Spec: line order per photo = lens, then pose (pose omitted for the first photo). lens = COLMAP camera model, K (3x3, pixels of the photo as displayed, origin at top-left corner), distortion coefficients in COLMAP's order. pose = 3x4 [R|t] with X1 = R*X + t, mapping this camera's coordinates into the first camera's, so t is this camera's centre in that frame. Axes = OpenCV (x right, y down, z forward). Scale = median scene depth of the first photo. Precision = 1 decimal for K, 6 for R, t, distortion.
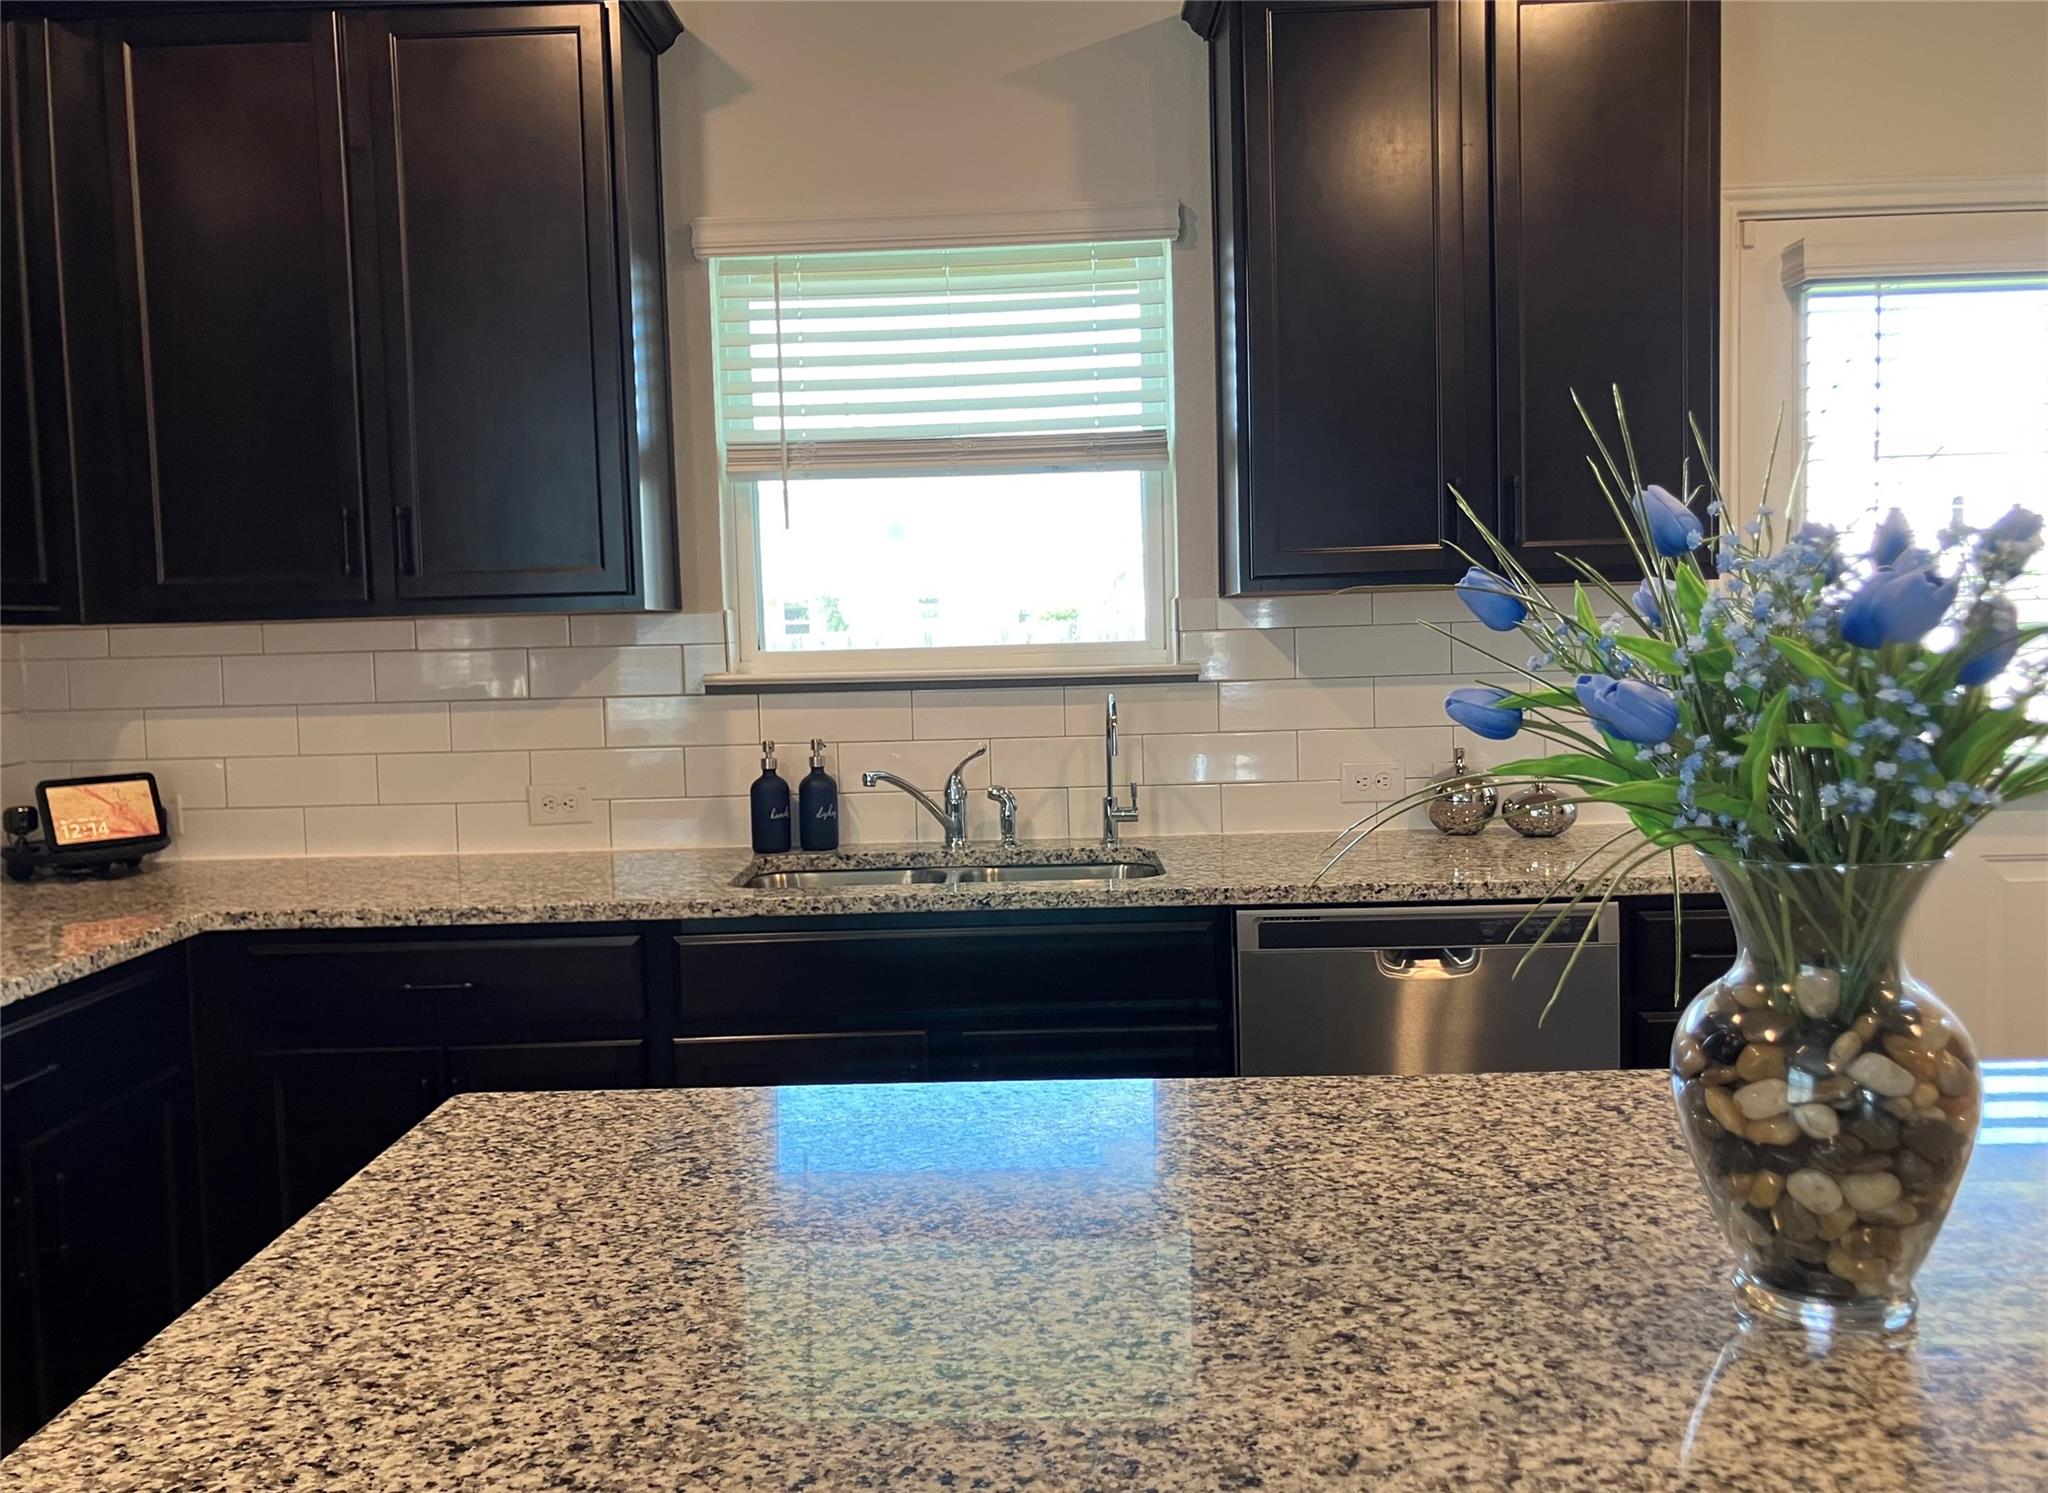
lens RADIAL K [[1731.1, 0, 1027.6], [0, 1731.1, 735.1], [0, 0, 1]] dist [-0.010990, -0.008510]
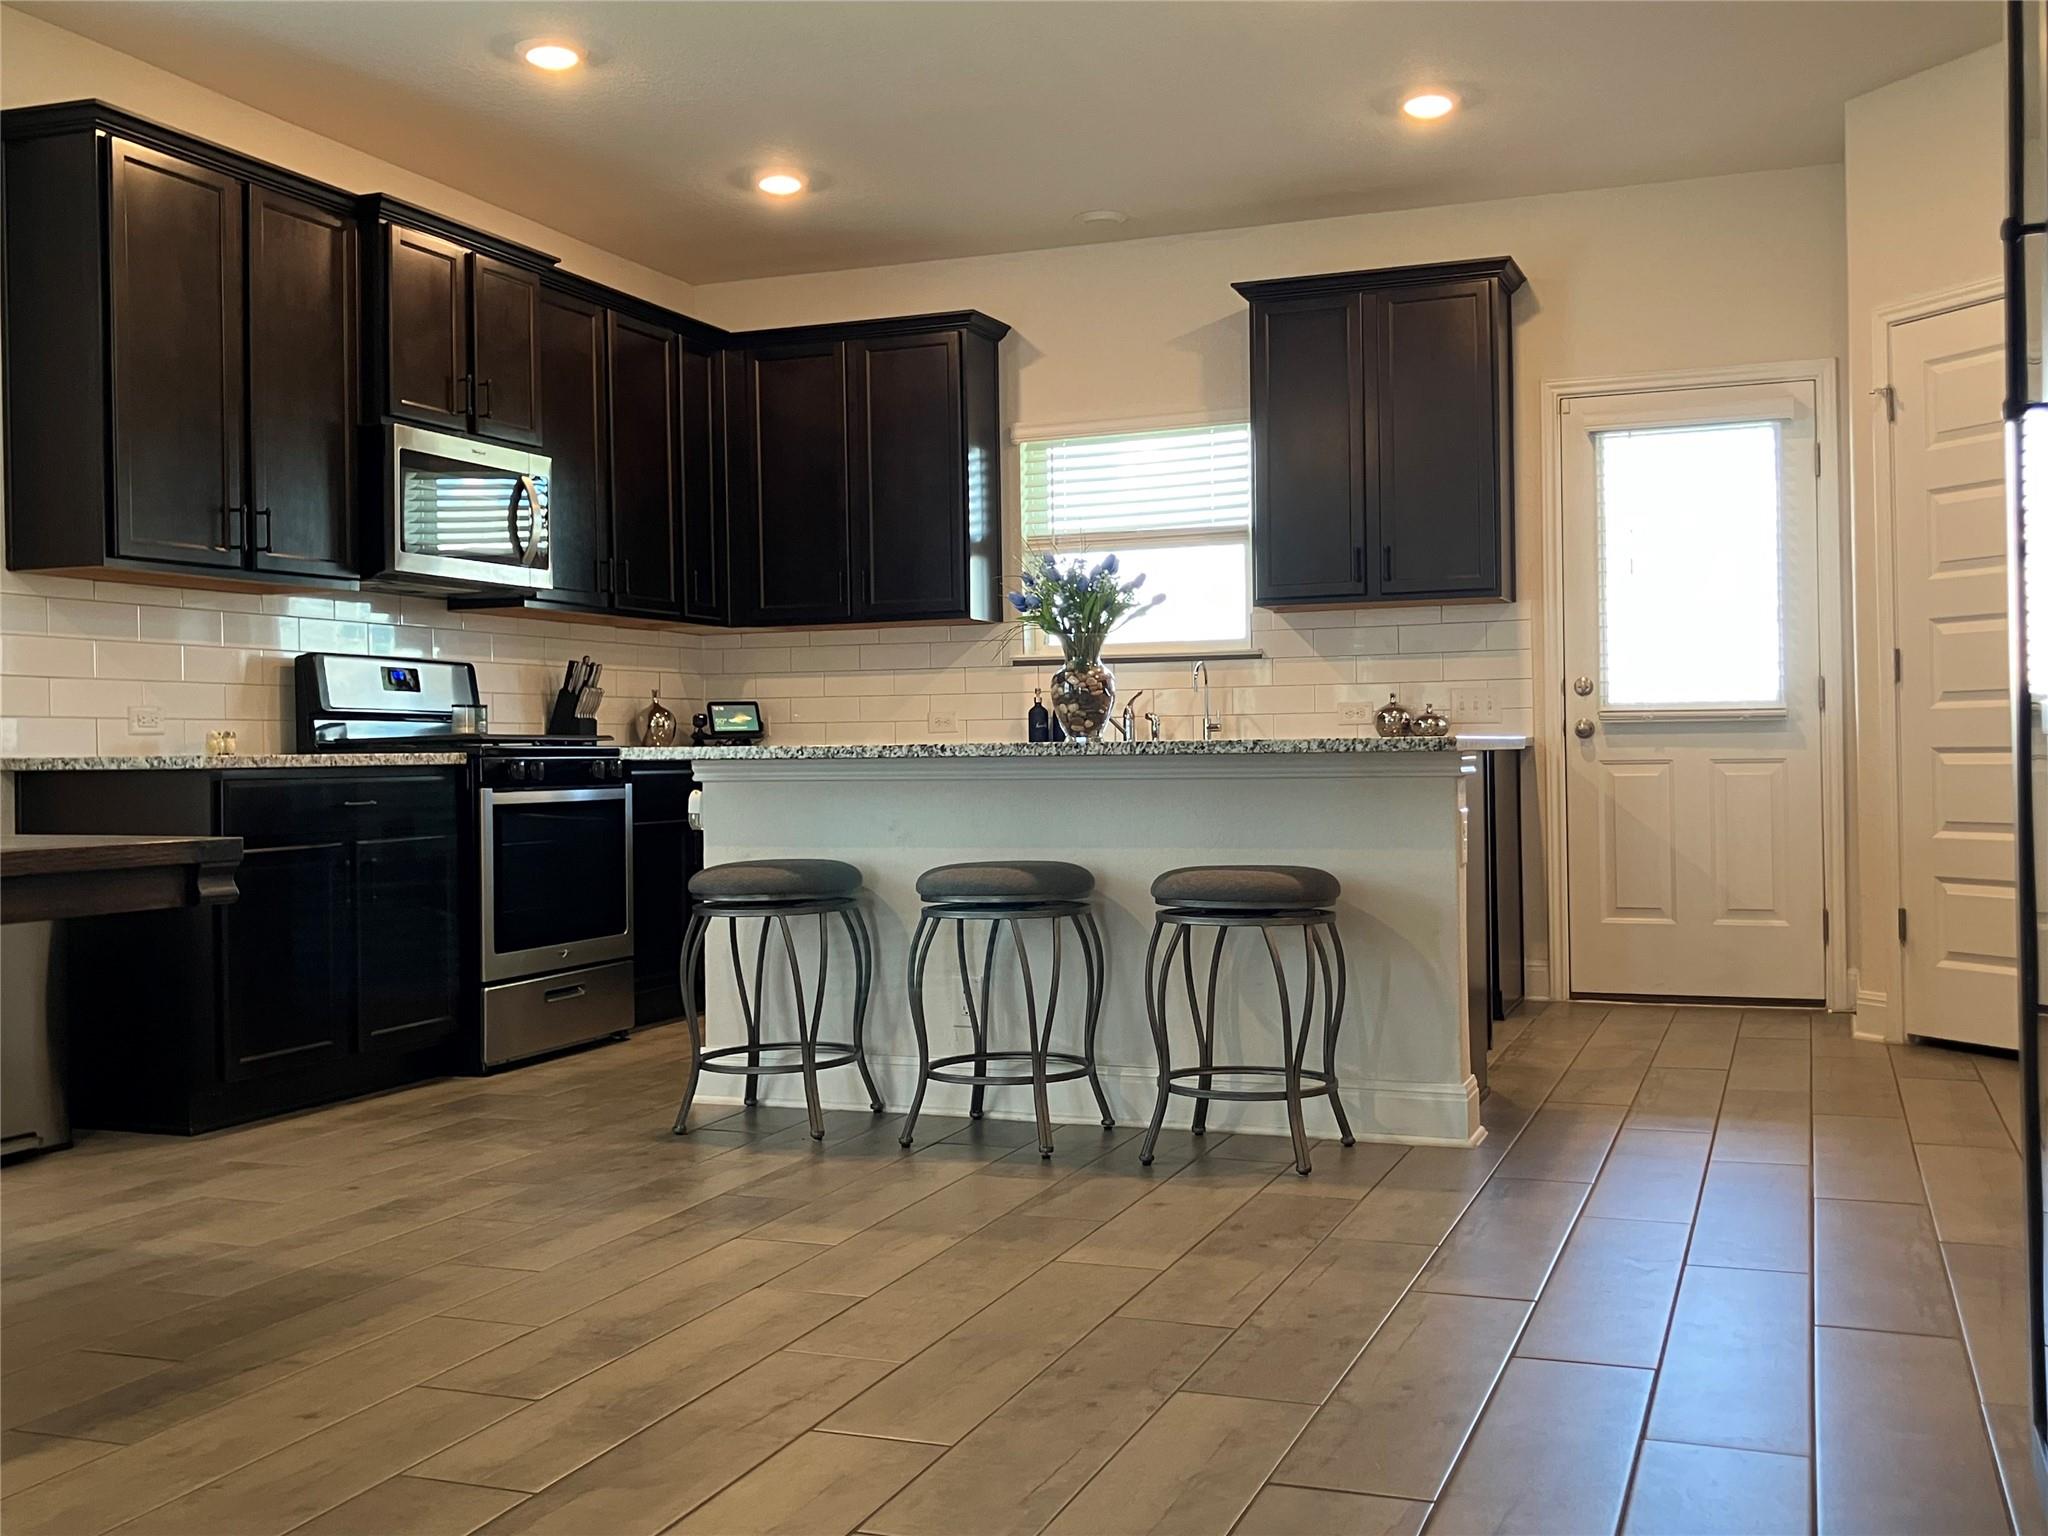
lens RADIAL K [[2020.9, 0, 1024.1], [0, 2020.9, 769.0], [0, 0, 1]] dist [0.004424, 0.000000]
pose [[0.931871, 0.016024, -0.362437, 0.656558], [-0.033441, 0.998565, -0.041831, 0.188537], [0.361247, 0.051101, 0.931069, -1.112739]]
